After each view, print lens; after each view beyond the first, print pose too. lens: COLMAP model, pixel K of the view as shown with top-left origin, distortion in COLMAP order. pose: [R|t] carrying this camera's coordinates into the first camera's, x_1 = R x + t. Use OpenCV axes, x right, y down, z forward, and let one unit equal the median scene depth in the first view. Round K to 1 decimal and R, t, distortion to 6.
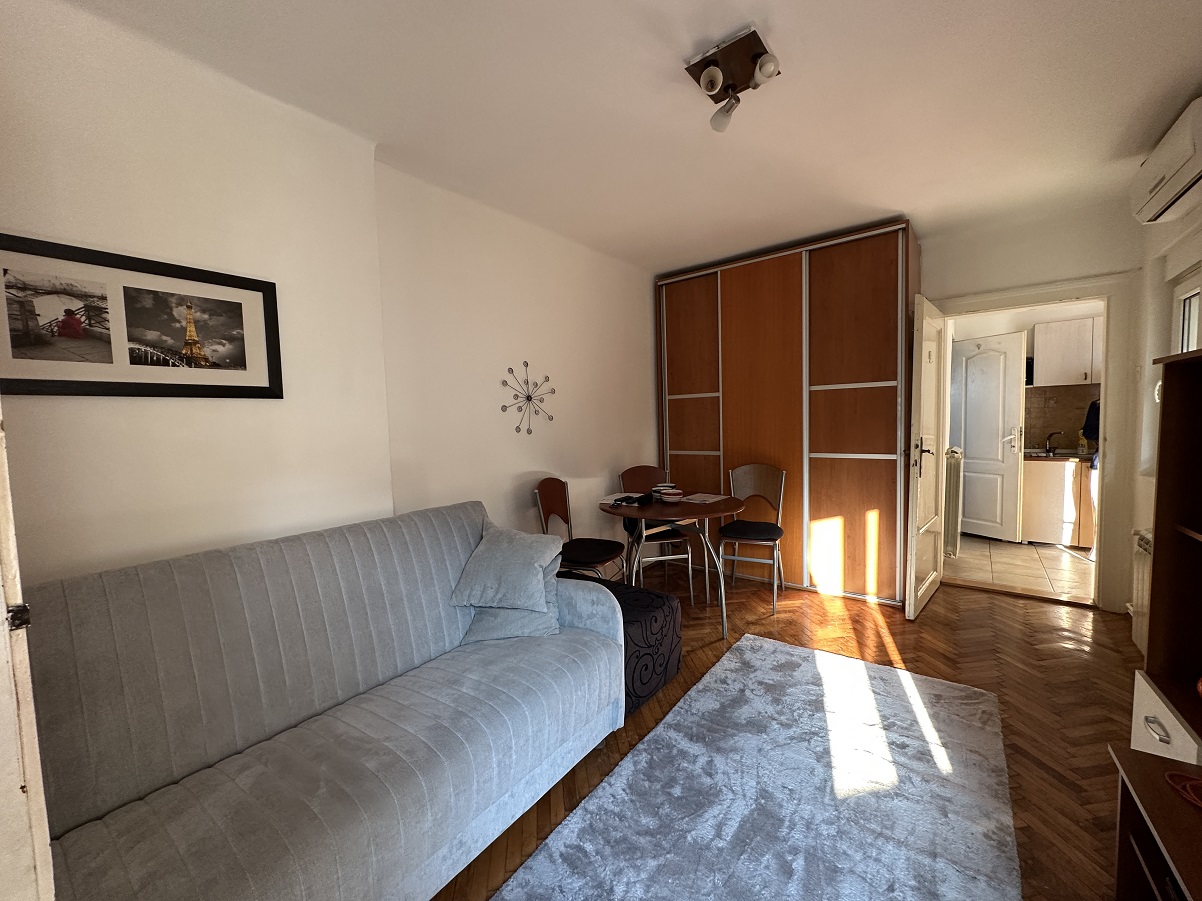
lens RADIAL K [[474.1, 0, 601.2], [0, 474.1, 452.9], [0, 0, 1]] dist [-0.000499, 0.000116]
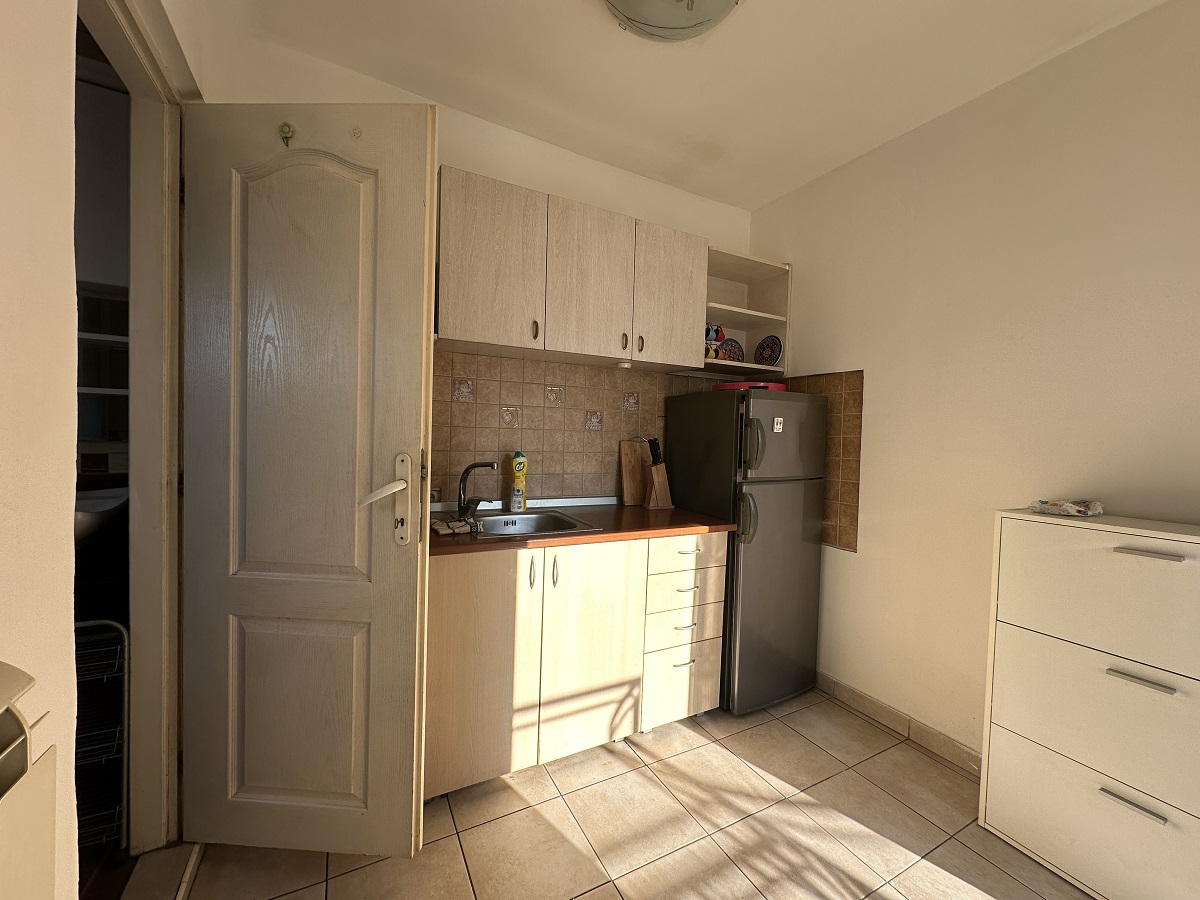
lens RADIAL K [[473.3, 0, 601.0], [0, 473.3, 445.7], [0, 0, 1]] dist [-0.000499, 0.000116]
pose [[0.420777, 0.007341, 0.907134, 0.935642], [0.011065, 0.999851, -0.013225, -0.071845], [-0.907096, 0.015602, 0.420634, 1.088439]]
